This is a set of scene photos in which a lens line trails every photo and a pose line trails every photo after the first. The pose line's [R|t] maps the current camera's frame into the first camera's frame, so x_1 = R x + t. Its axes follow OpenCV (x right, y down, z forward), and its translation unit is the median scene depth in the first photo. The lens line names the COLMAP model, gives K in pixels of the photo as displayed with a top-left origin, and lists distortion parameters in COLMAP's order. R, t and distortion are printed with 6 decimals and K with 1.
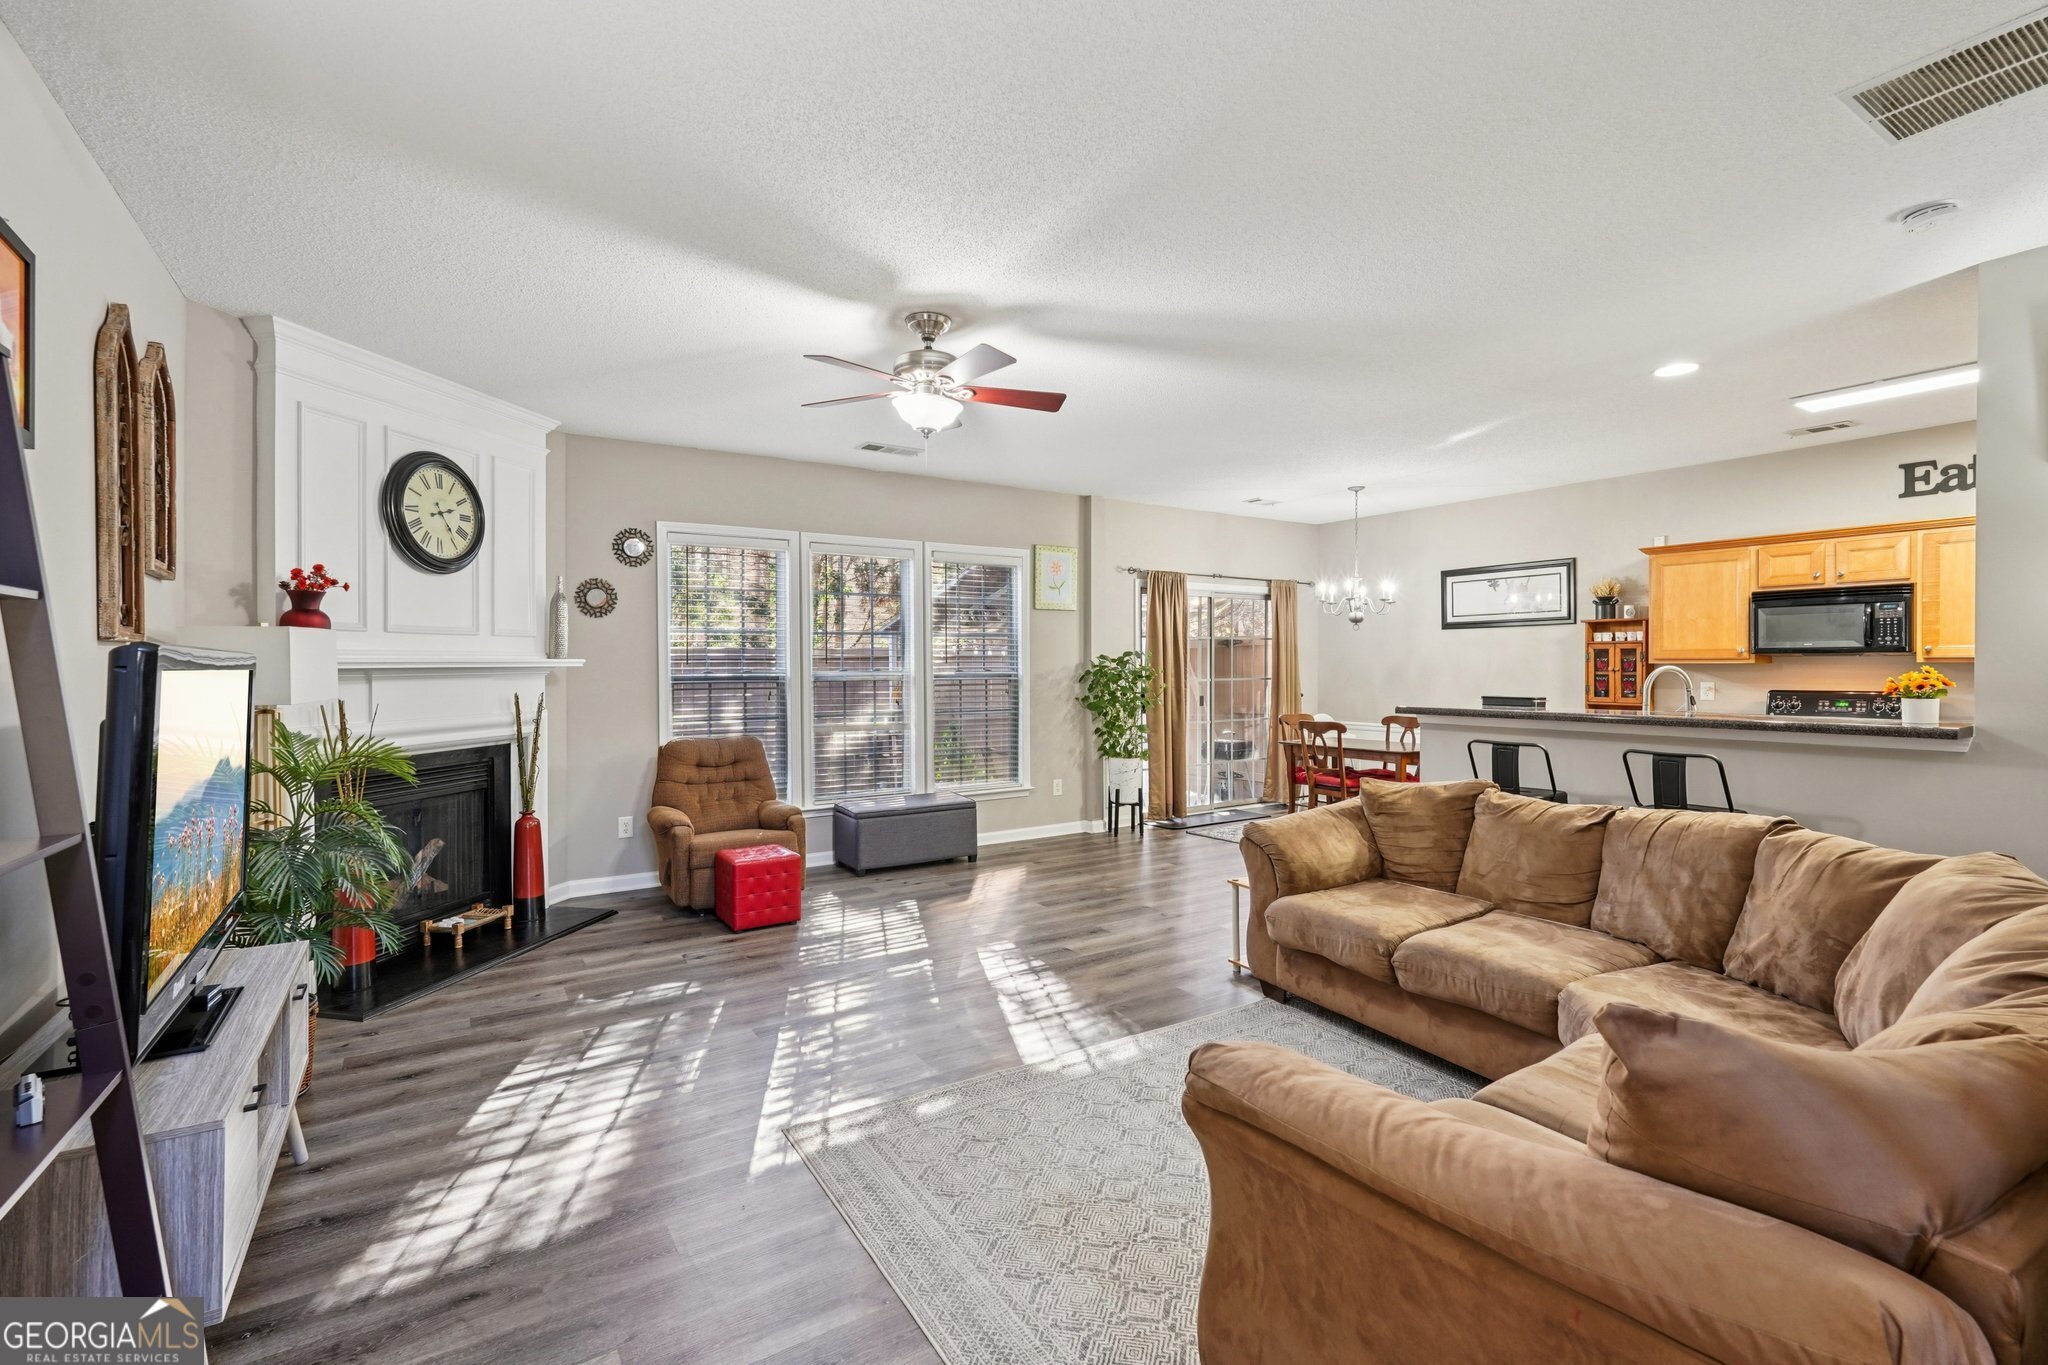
lens RADIAL K [[916.0, 0, 1011.4], [0, 916.0, 694.2], [0, 0, 1]] dist [0.001477, 0.000254]
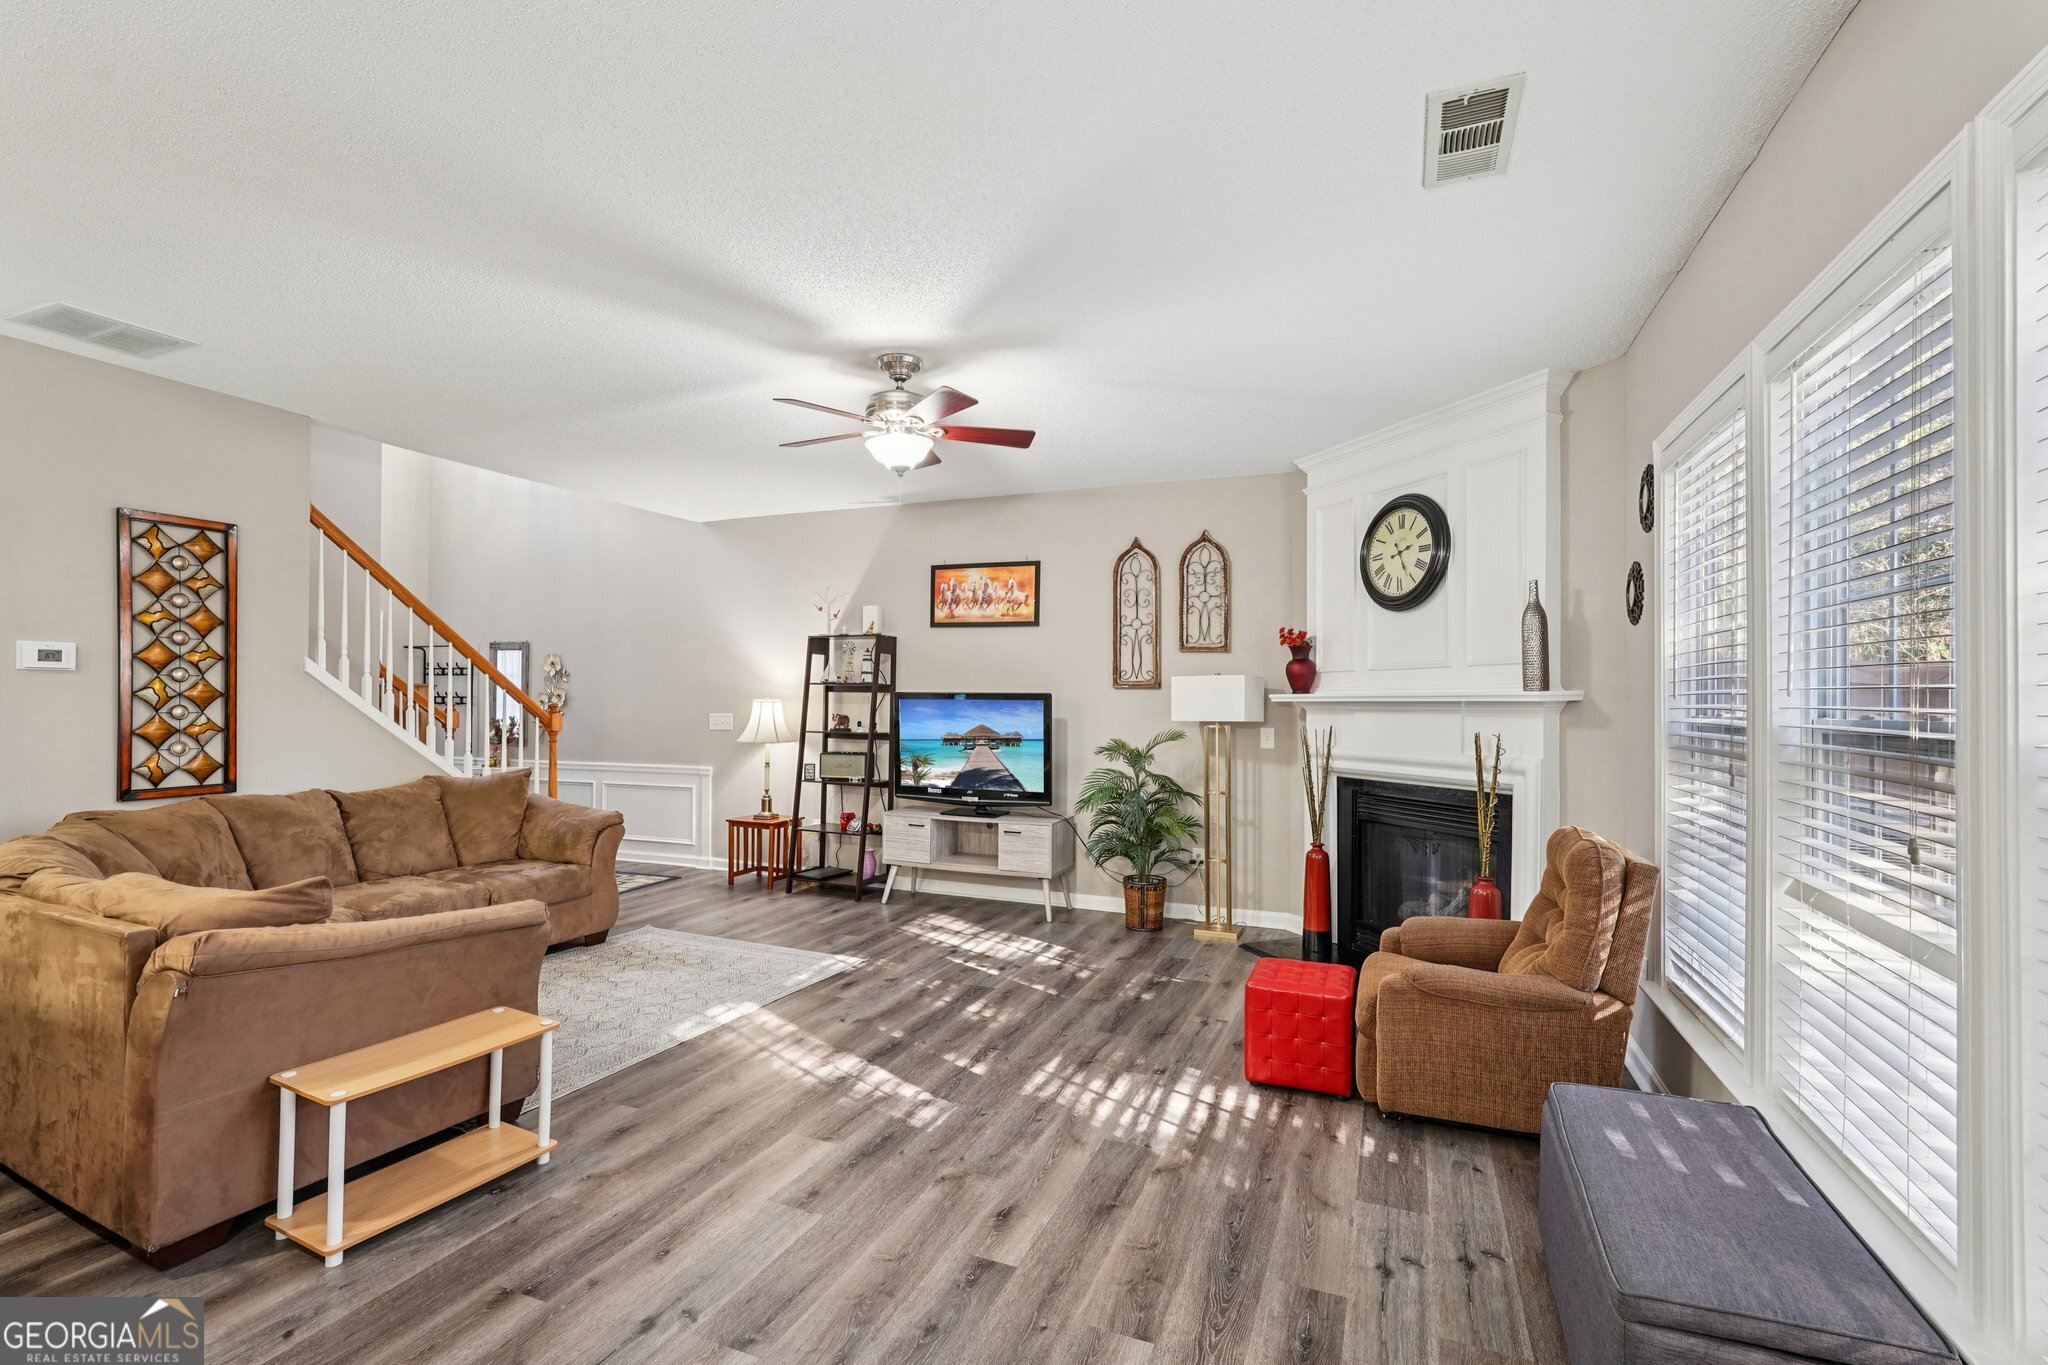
lens RADIAL K [[916.0, 0, 1011.4], [0, 916.0, 694.2], [0, 0, 1]] dist [0.001477, 0.000254]
pose [[-0.834546, -0.008440, -0.550874, 0.310881], [-0.021689, 0.999611, 0.017543, -0.045627], [0.550511, 0.026588, -0.834404, 1.615183]]
